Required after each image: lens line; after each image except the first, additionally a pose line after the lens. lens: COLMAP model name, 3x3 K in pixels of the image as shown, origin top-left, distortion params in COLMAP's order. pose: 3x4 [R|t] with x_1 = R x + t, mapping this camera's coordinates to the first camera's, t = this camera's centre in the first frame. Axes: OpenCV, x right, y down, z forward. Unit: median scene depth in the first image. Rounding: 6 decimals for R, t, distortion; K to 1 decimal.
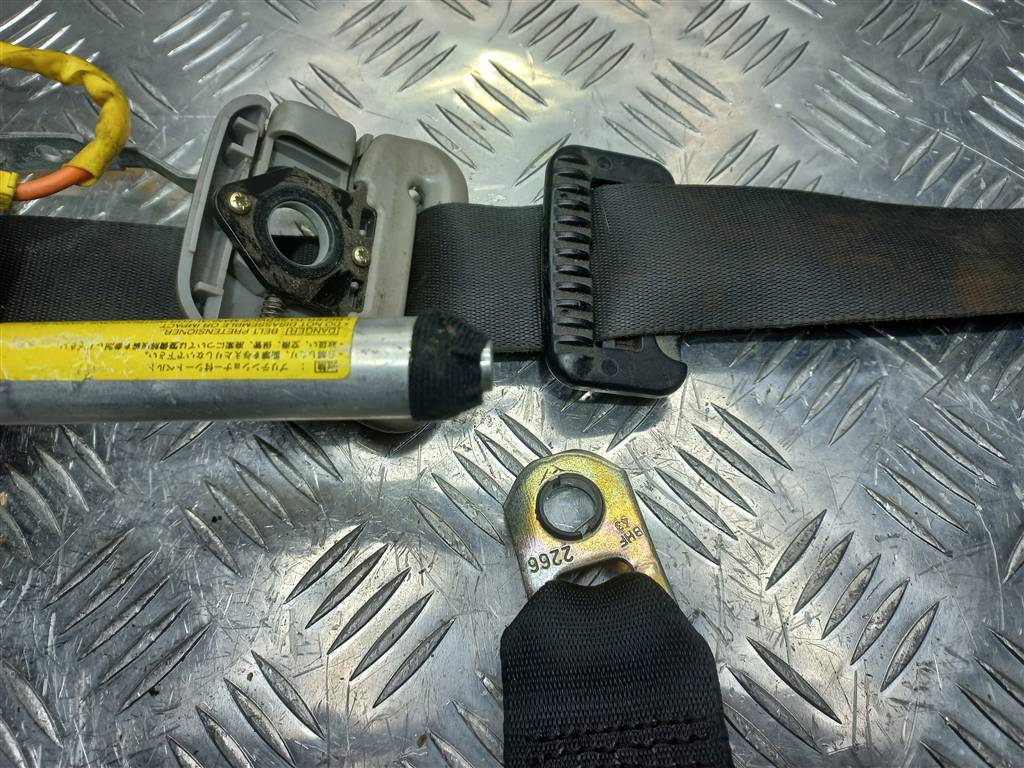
lens RADIAL K [[742.7, 0, 512.0], [0, 742.7, 404.9], [0, 0, 1]] dist [0.006478, -0.000261]
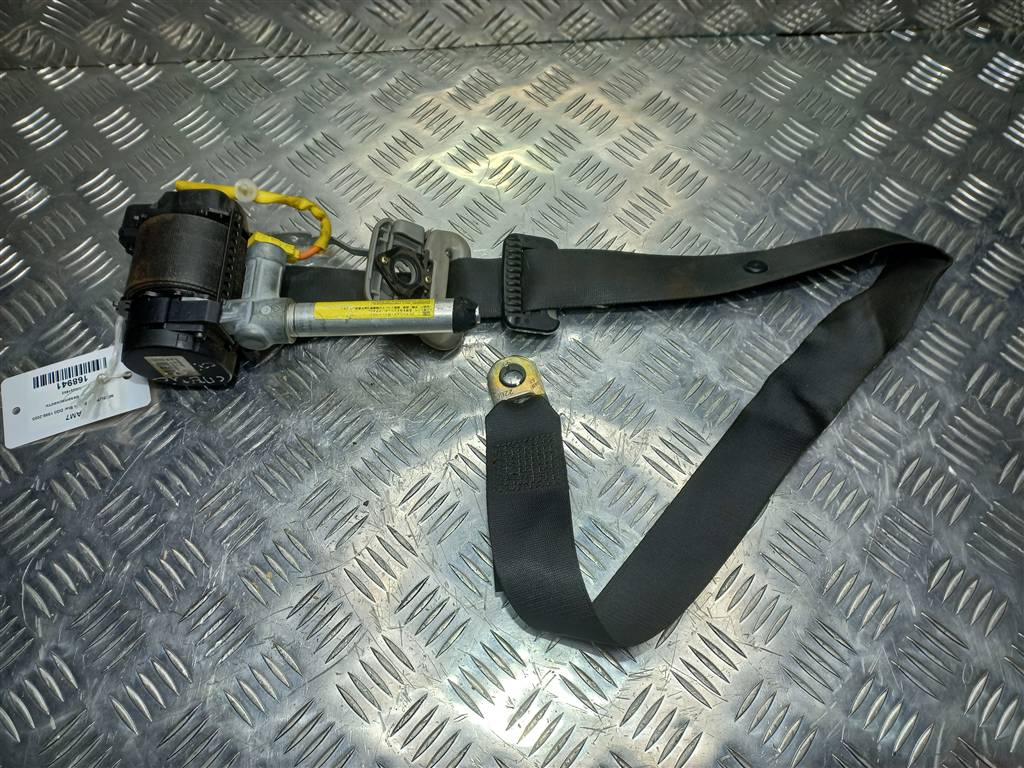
lens RADIAL K [[754.9, 0, 512.0], [0, 754.9, 384.0], [0, 0, 1]] dist [0.040619, -0.002331]
pose [[0.999862, -0.015426, -0.006237, 0.087447], [0.014911, 0.997033, -0.075512, 0.341481], [0.007384, 0.075409, 0.997125, -1.491341]]
